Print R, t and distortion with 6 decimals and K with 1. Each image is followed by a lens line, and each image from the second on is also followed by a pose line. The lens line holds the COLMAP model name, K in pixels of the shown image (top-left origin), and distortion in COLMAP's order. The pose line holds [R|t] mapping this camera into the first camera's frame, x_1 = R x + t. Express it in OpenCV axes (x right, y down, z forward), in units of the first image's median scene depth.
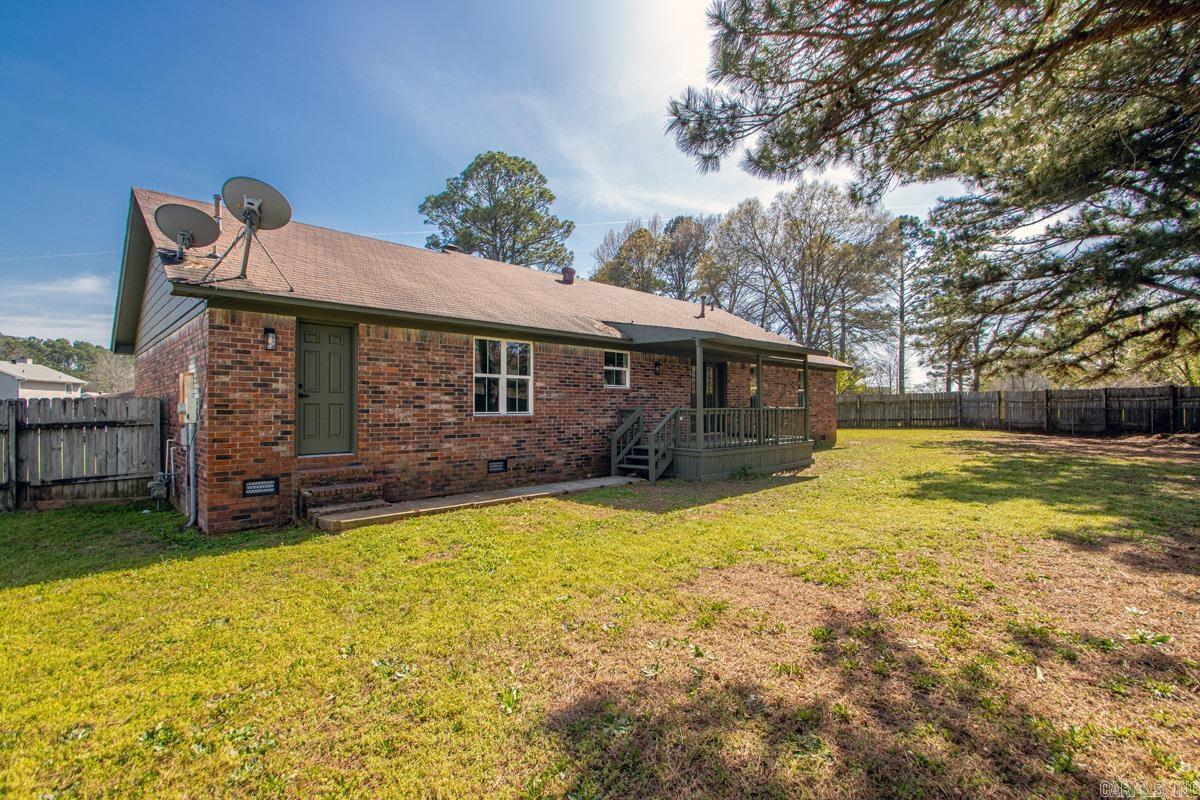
lens RADIAL K [[557.3, 0, 600.3], [0, 557.3, 393.9], [0, 0, 1]] dist [-0.003788, -0.007909]
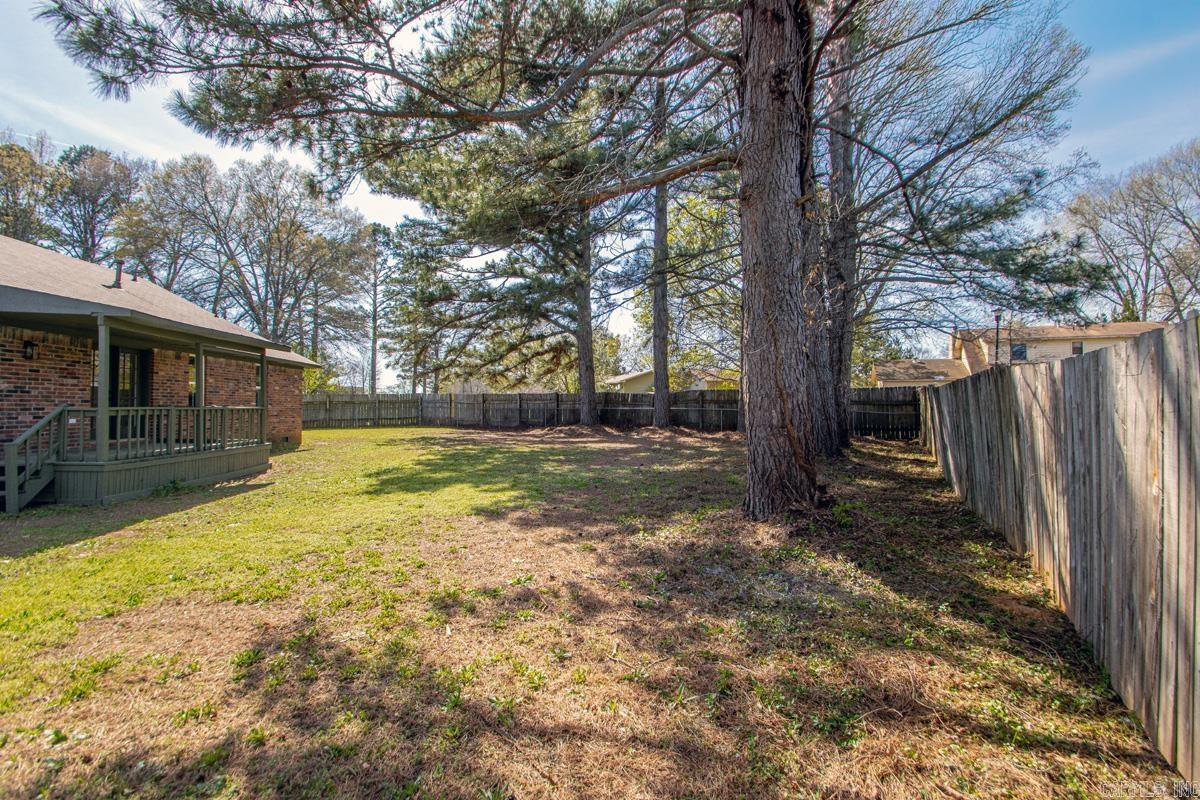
lens RADIAL K [[557.3, 0, 624.9], [0, 557.3, 394.0], [0, 0, 1]] dist [-0.003788, -0.007909]
pose [[0.614401, 0.023514, 0.788643, 0.036428], [-0.023800, 0.999653, -0.011264, -0.000442], [-0.788635, -0.011849, 0.614748, -0.020216]]
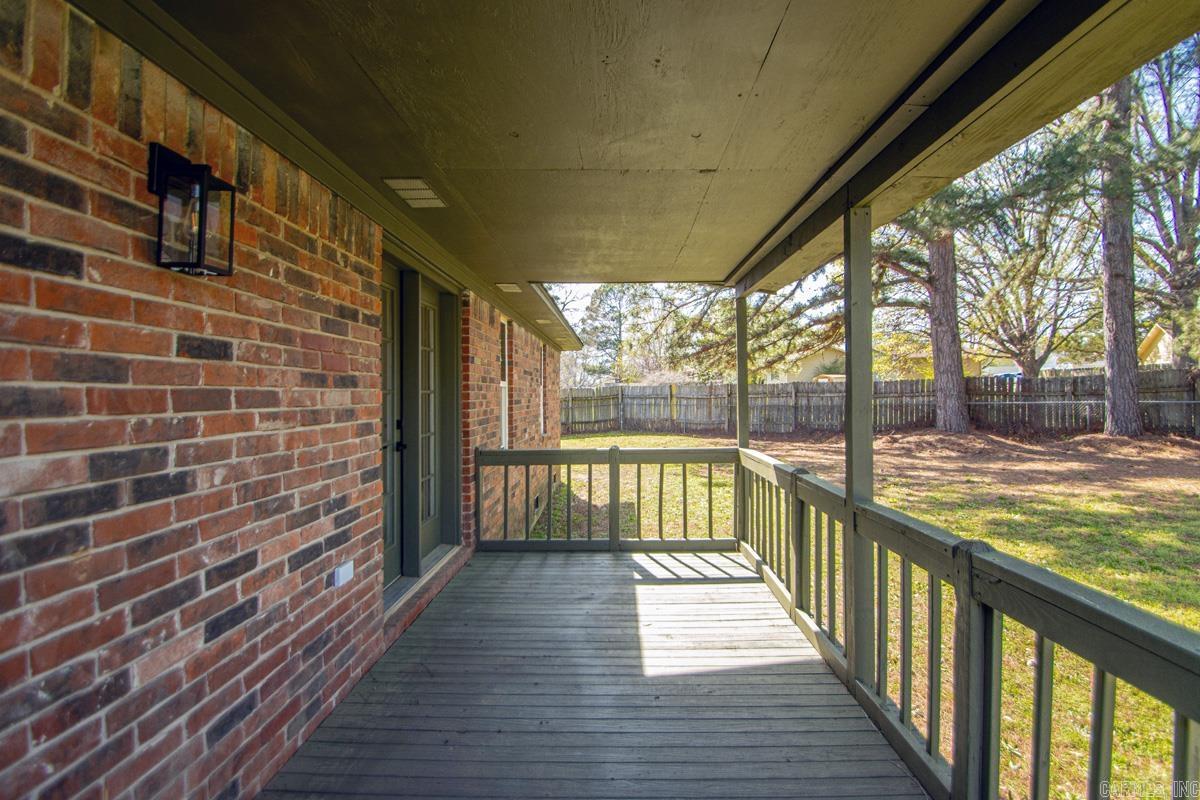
lens RADIAL K [[557.3, 0, 598.8], [0, 557.3, 378.6], [0, 0, 1]] dist [-0.003788, -0.007909]
pose [[0.699855, 0.006430, 0.714256, 0.106493], [-0.000023, 0.999960, -0.008980, -0.013934], [-0.714285, 0.006269, 0.699827, 0.960139]]
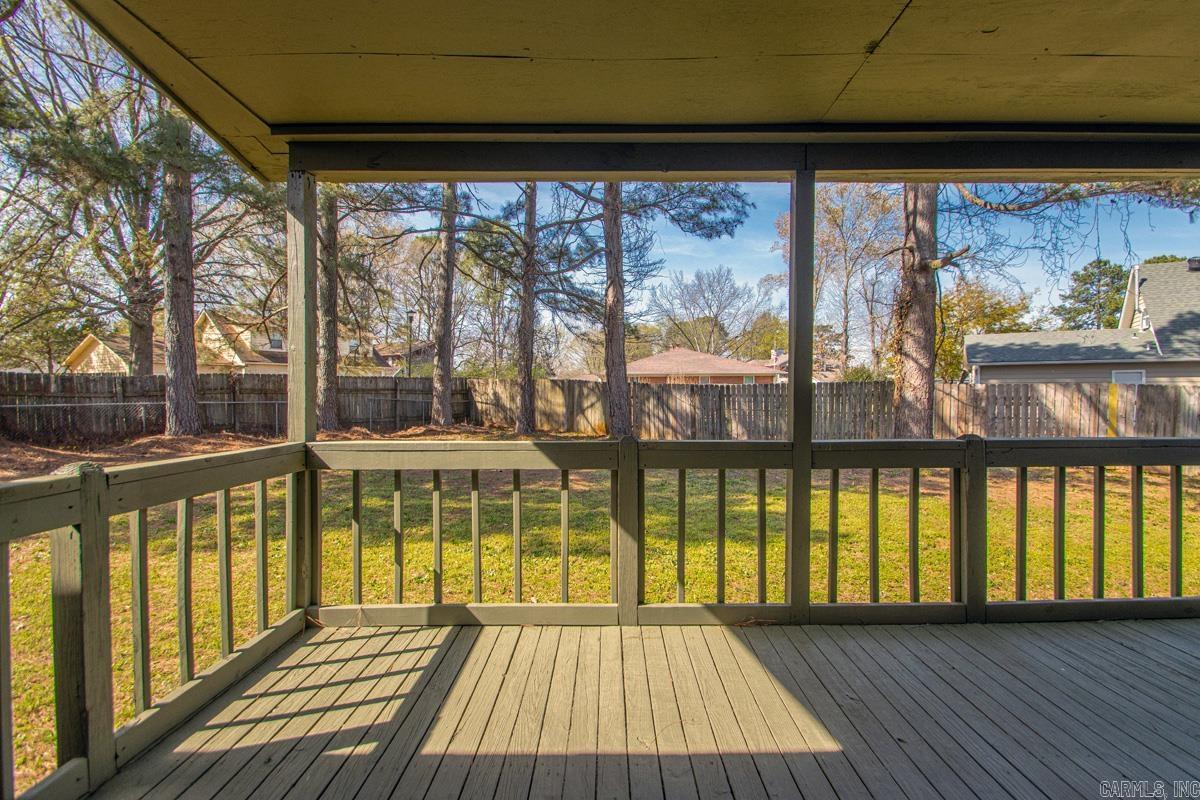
lens RADIAL K [[557.3, 0, 610.1], [0, 557.3, 397.3], [0, 0, 1]] dist [-0.003788, -0.007909]
pose [[-0.724285, -0.003403, 0.689493, 0.201988], [-0.011442, 0.999909, -0.007084, 0.009018], [-0.689406, -0.013020, -0.724258, 1.190839]]
